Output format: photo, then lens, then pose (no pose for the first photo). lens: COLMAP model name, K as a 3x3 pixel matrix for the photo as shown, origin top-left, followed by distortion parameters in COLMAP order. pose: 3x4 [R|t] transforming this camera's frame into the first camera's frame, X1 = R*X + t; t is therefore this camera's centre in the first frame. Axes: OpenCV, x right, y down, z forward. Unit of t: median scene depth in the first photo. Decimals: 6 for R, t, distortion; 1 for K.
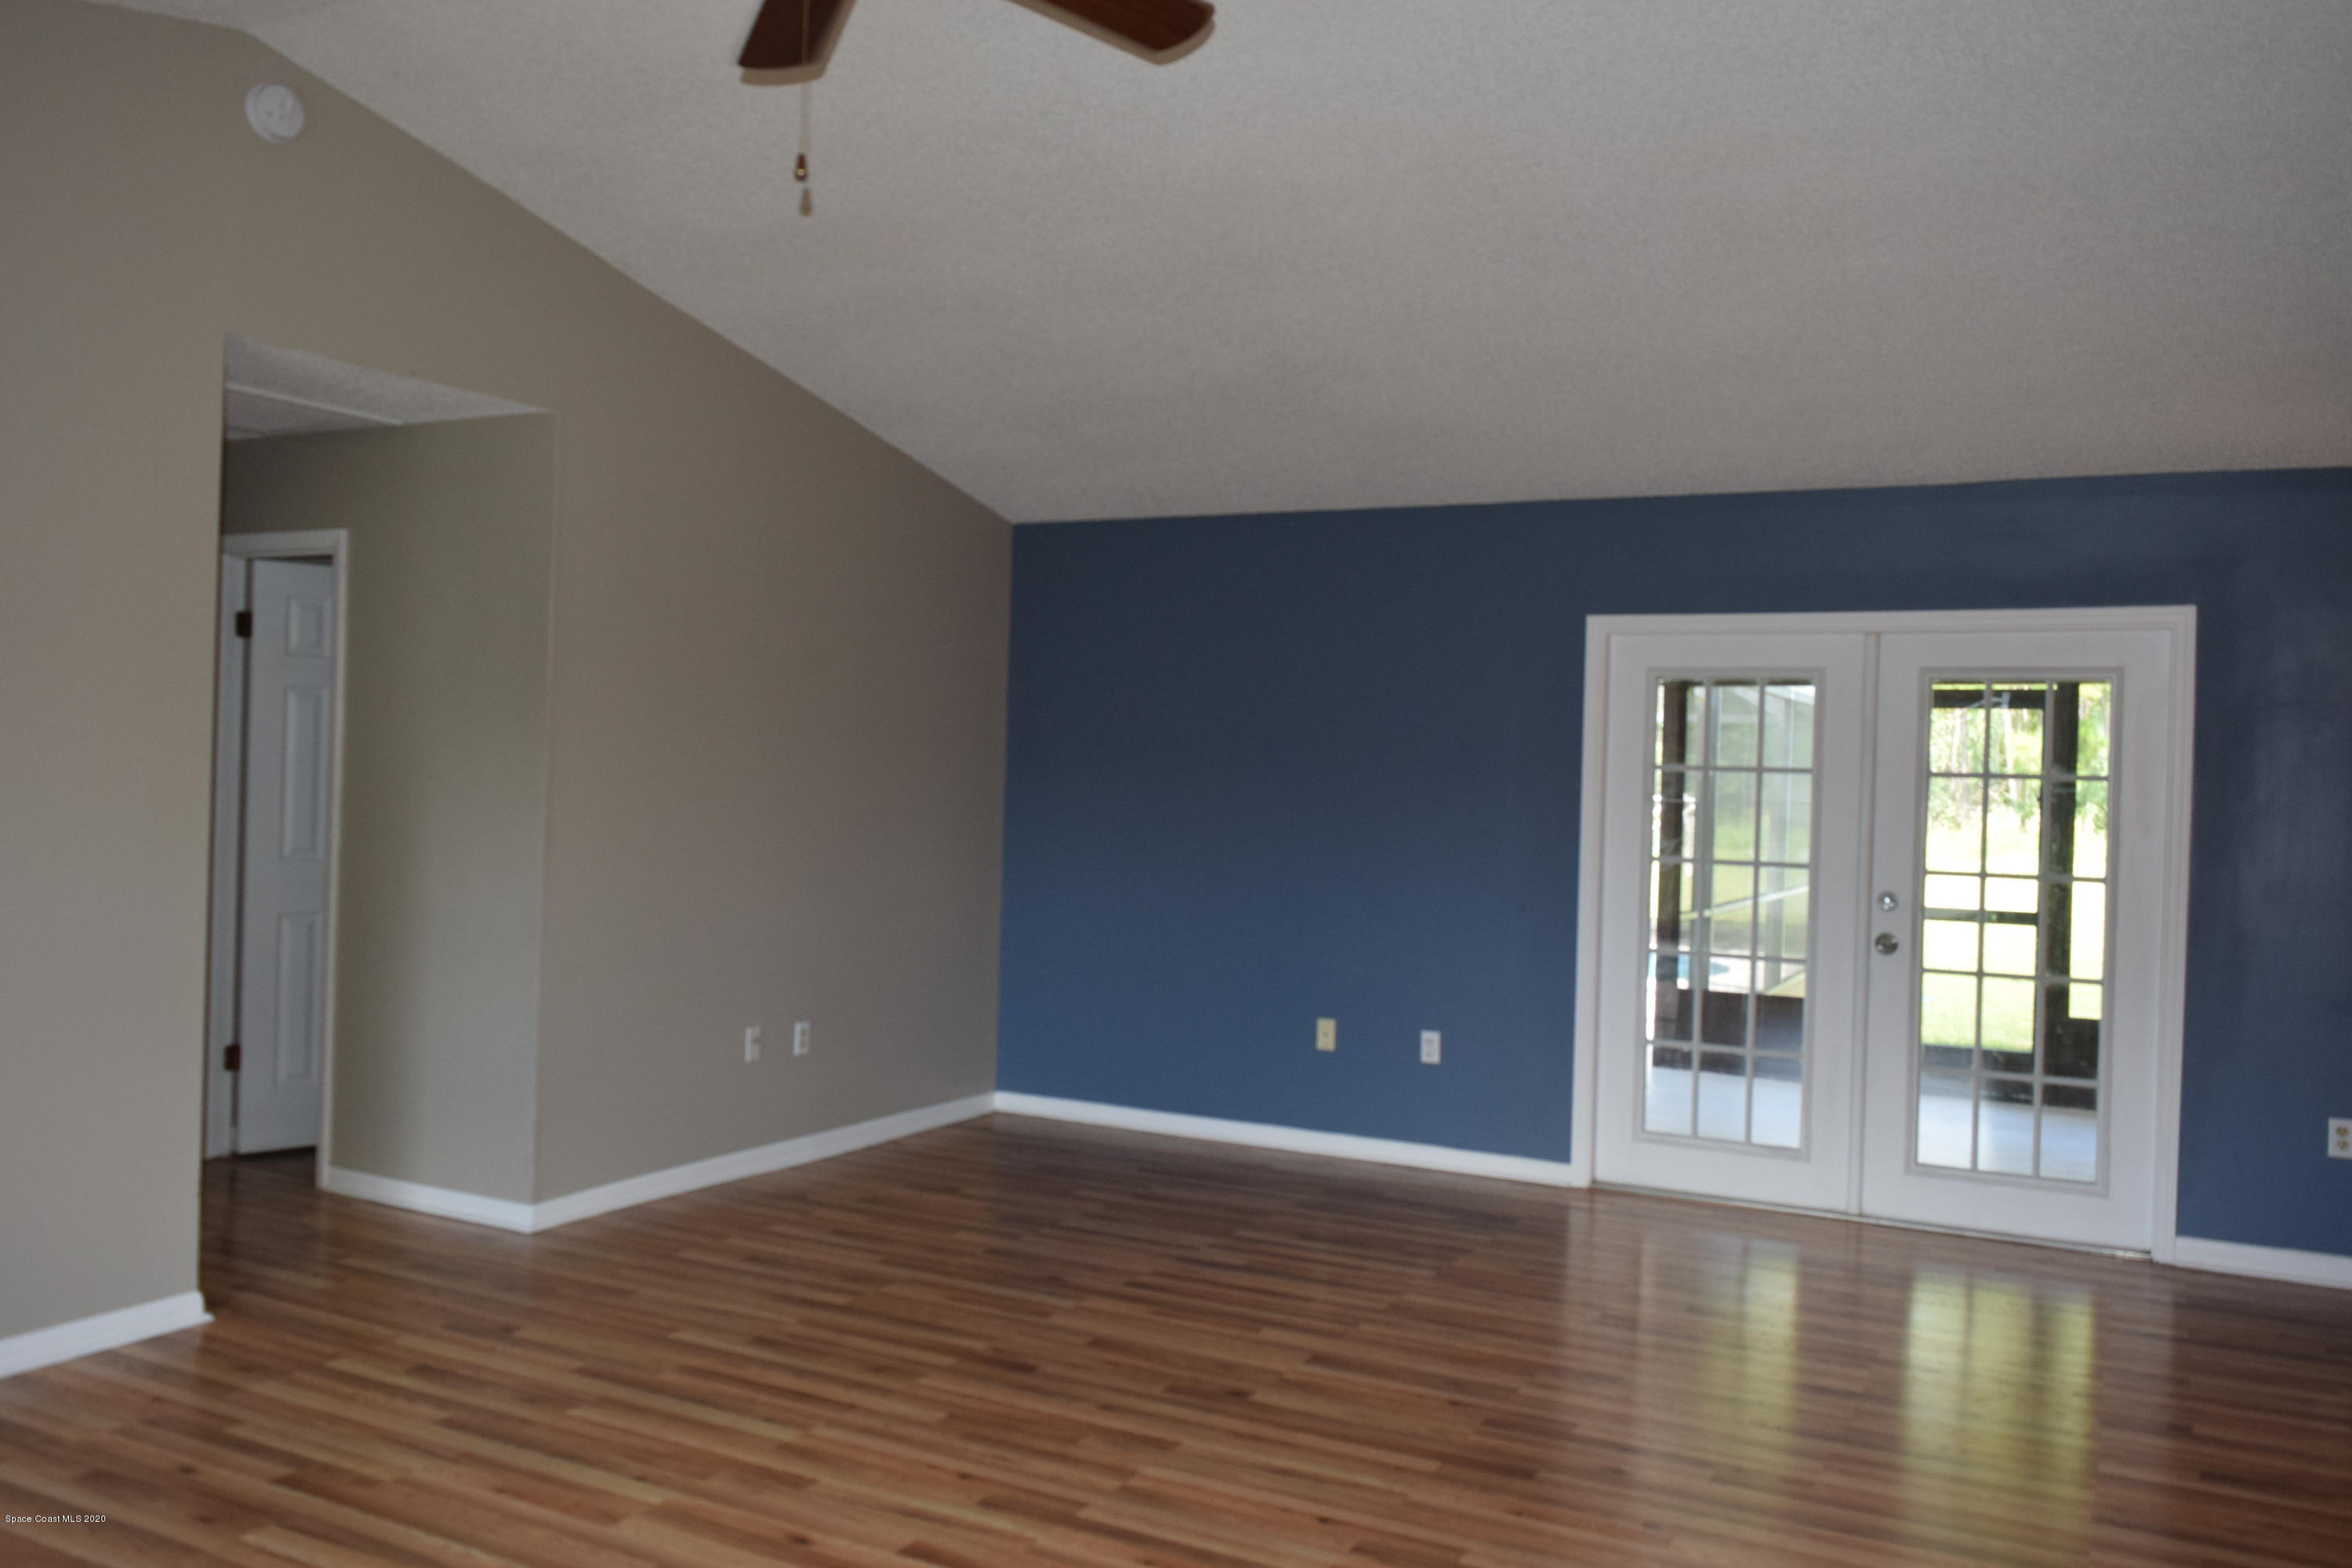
lens RADIAL K [[1836.8, 0, 1161.2], [0, 1836.8, 784.6], [0, 0, 1]] dist [-0.007785, 0.002175]
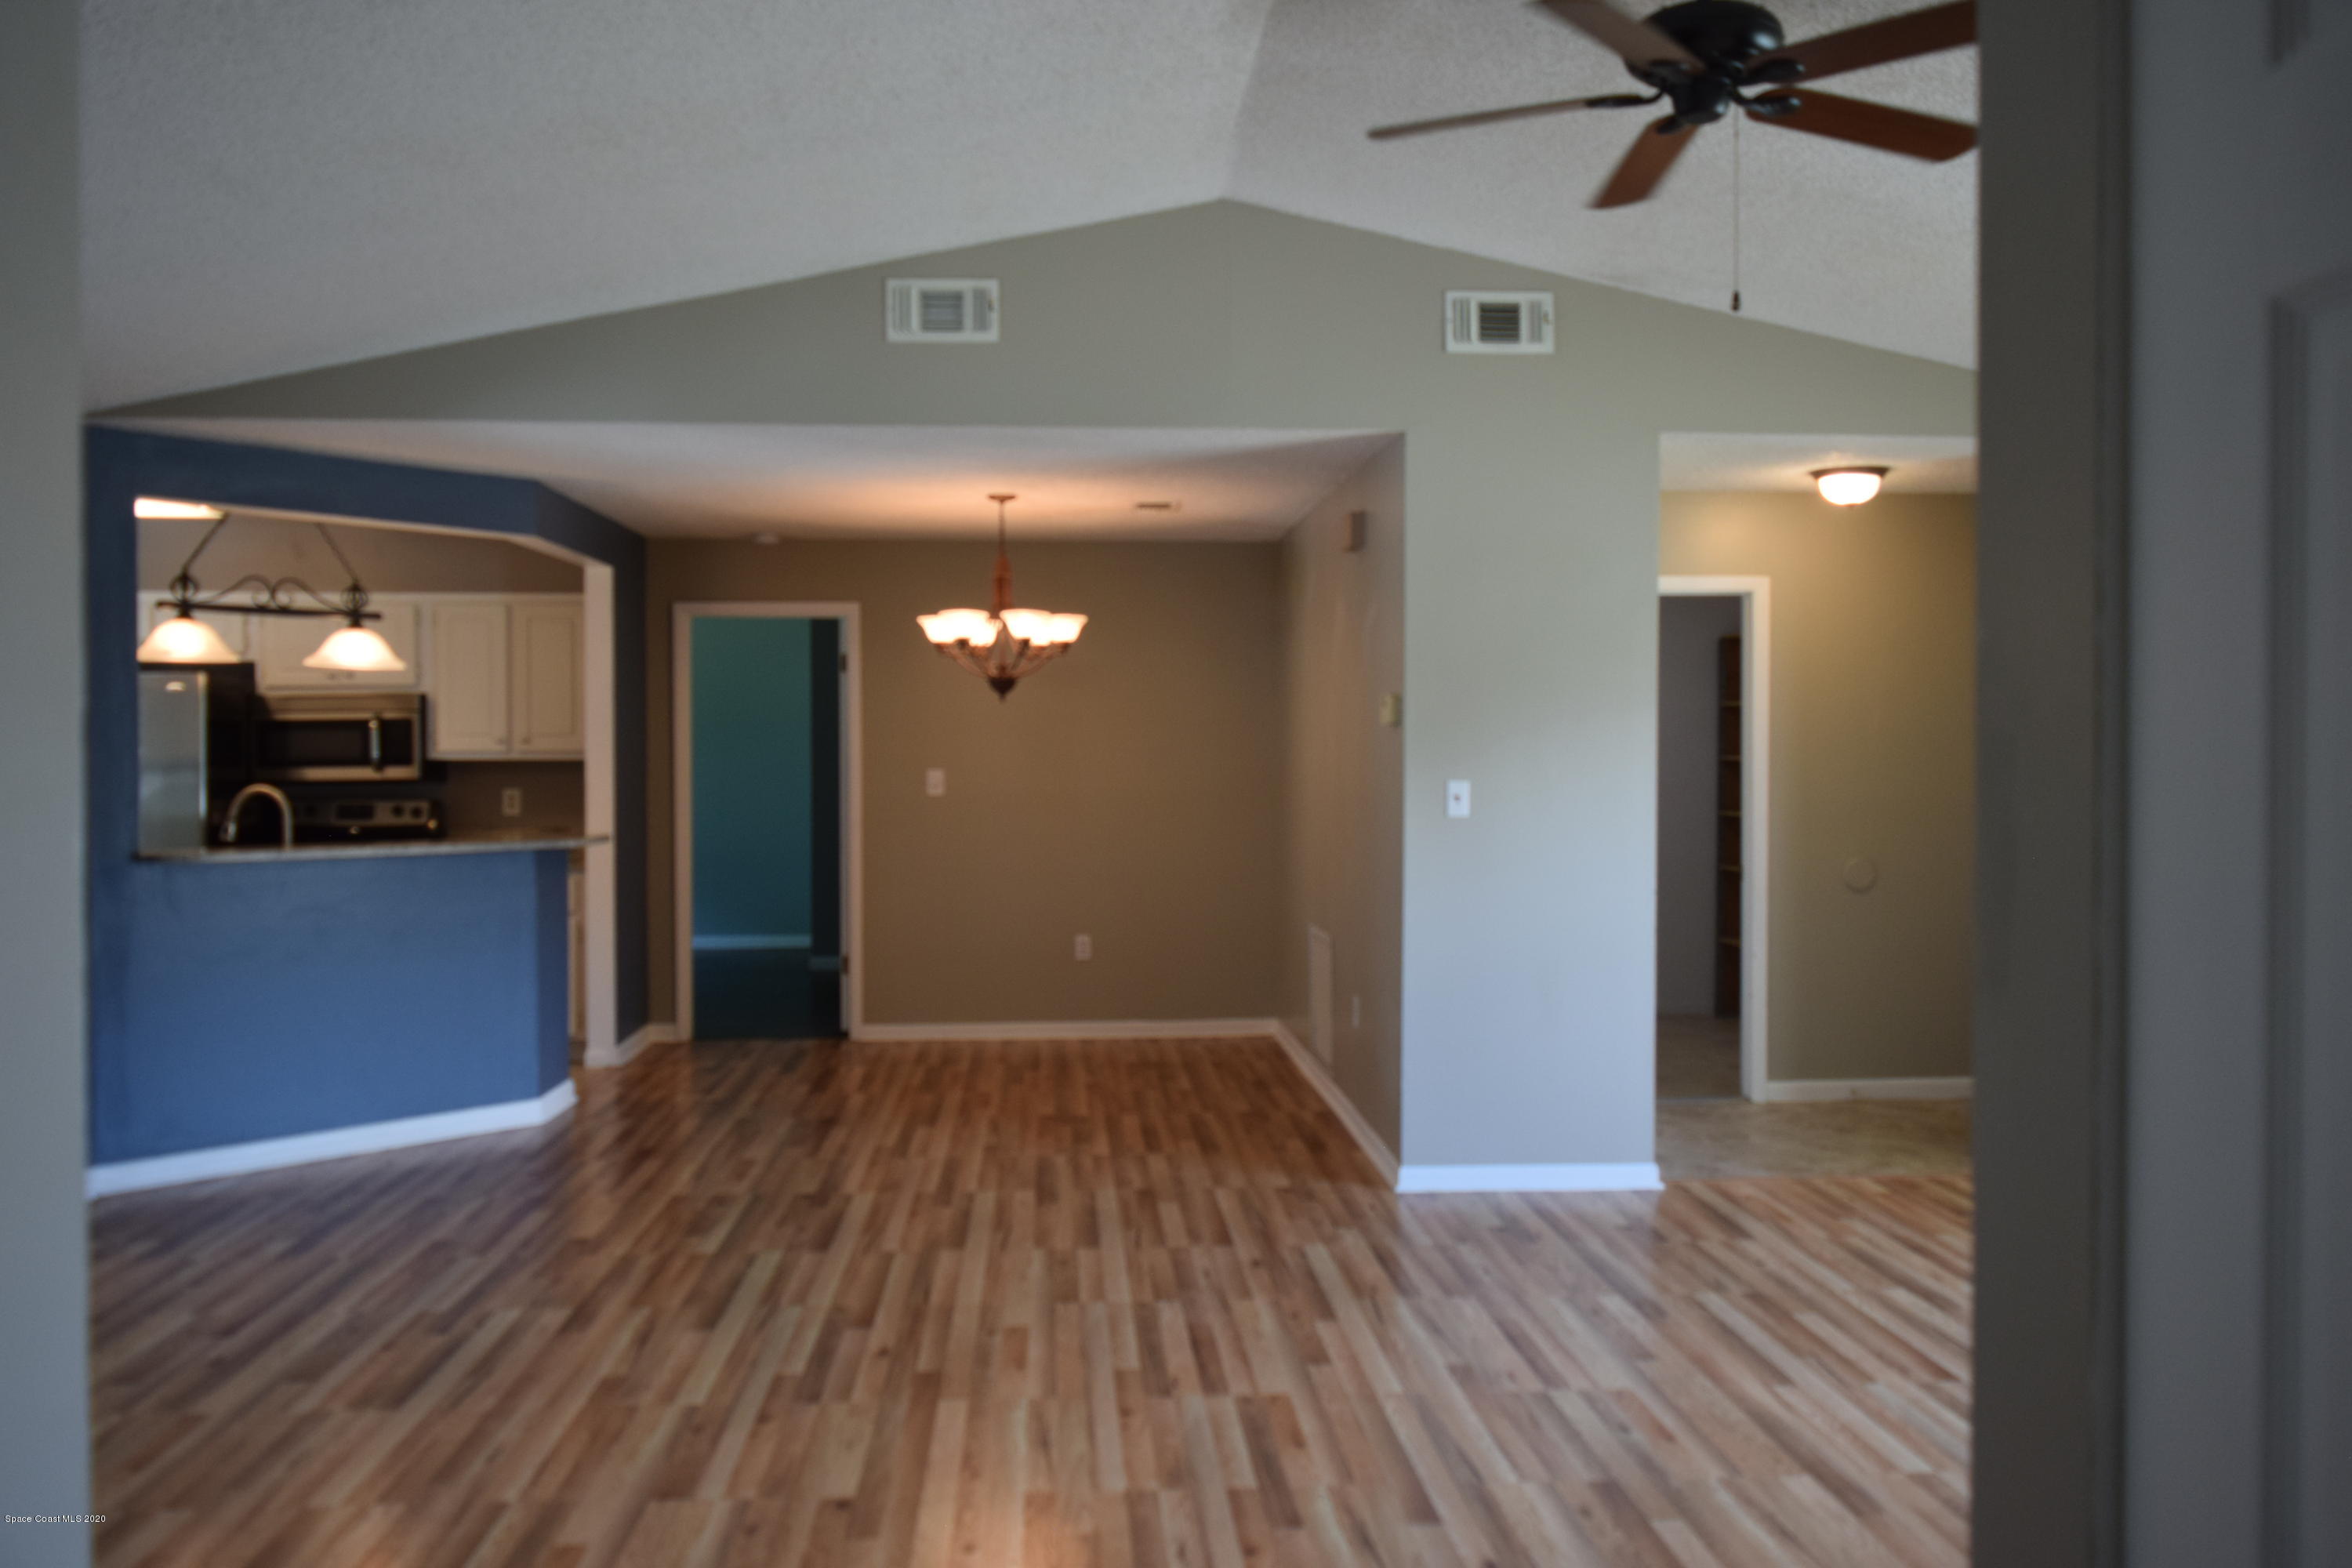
lens RADIAL K [[1837.1, 0, 1166.1], [0, 1837.1, 778.4], [0, 0, 1]] dist [-0.002278, 0.000287]
pose [[-0.525174, -0.042825, 0.849917, -0.678998], [-0.011765, 0.999003, 0.043067, -0.026006], [-0.850913, 0.012619, -0.525154, 1.237560]]
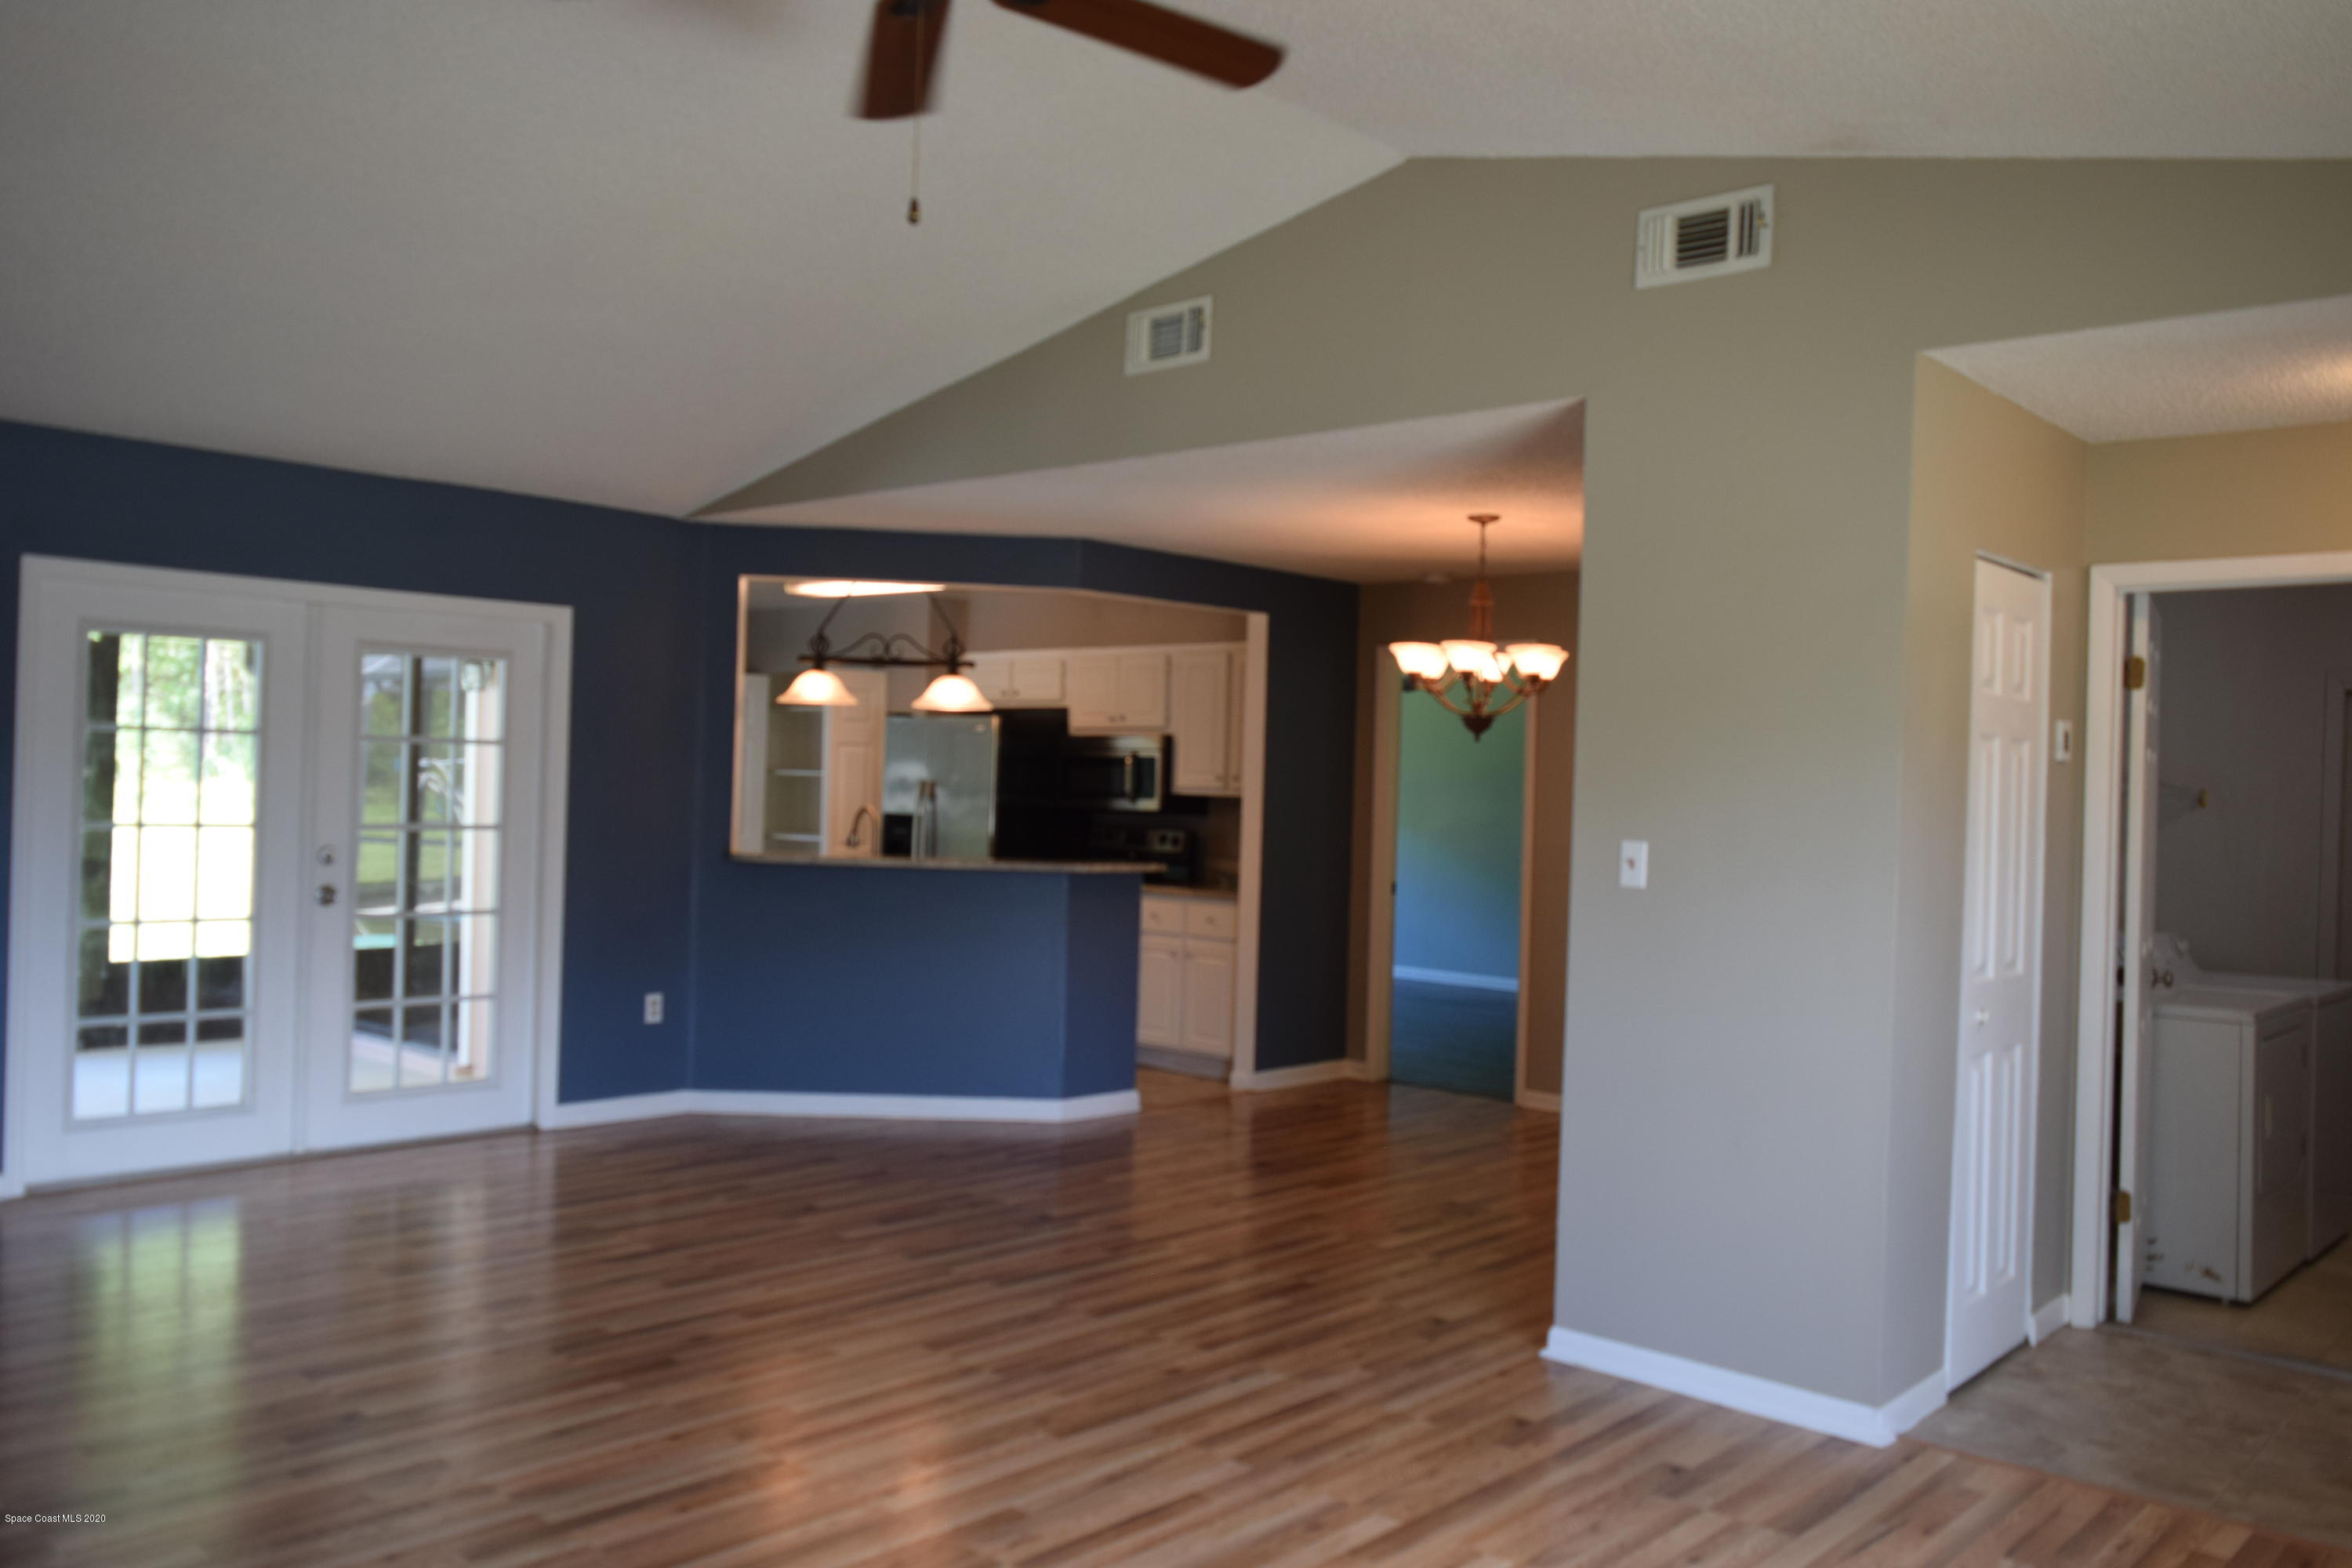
lens RADIAL K [[1838.3, 0, 1178.6], [0, 1838.3, 780.7], [0, 0, 1]] dist [-0.005393, 0.000838]
pose [[0.248919, -0.019752, 0.968323, -0.715048], [-0.020176, 0.999469, 0.025574, -0.023976], [-0.968314, -0.025903, 0.248388, 0.348188]]
